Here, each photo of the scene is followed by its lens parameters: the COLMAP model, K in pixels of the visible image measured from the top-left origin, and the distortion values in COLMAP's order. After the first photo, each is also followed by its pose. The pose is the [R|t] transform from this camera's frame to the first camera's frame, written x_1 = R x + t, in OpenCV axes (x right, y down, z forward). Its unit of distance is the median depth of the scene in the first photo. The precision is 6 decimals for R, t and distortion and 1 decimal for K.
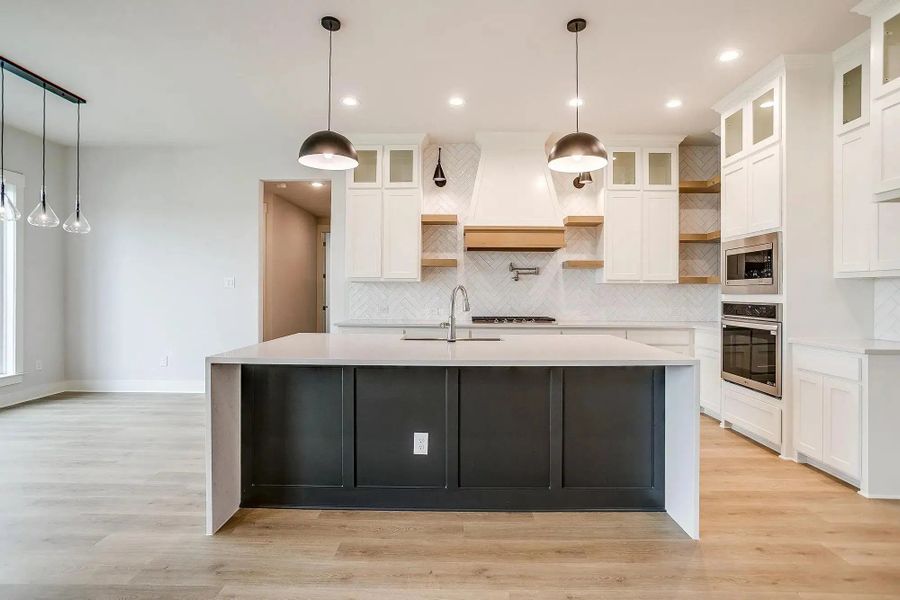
lens RADIAL K [[437.2, 0, 455.1], [0, 437.2, 291.3], [0, 0, 1]] dist [-0.013353, 0.003150]
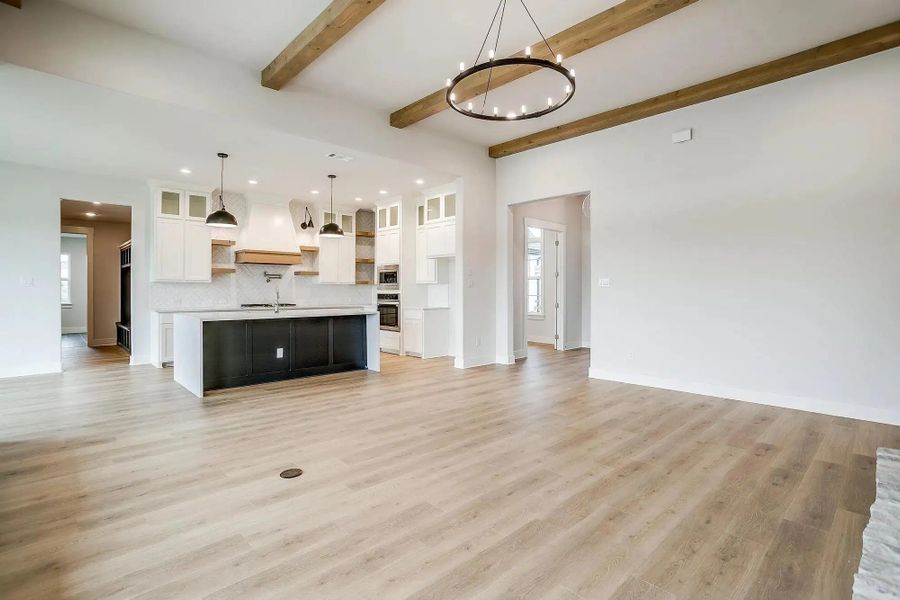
lens RADIAL K [[437.2, 0, 451.0], [0, 437.2, 293.2], [0, 0, 1]] dist [-0.013353, 0.003150]
pose [[0.716965, -0.009521, 0.697044, -0.549270], [0.000774, 0.999917, 0.012863, -0.004014], [-0.697109, -0.008683, 0.716913, -0.699507]]
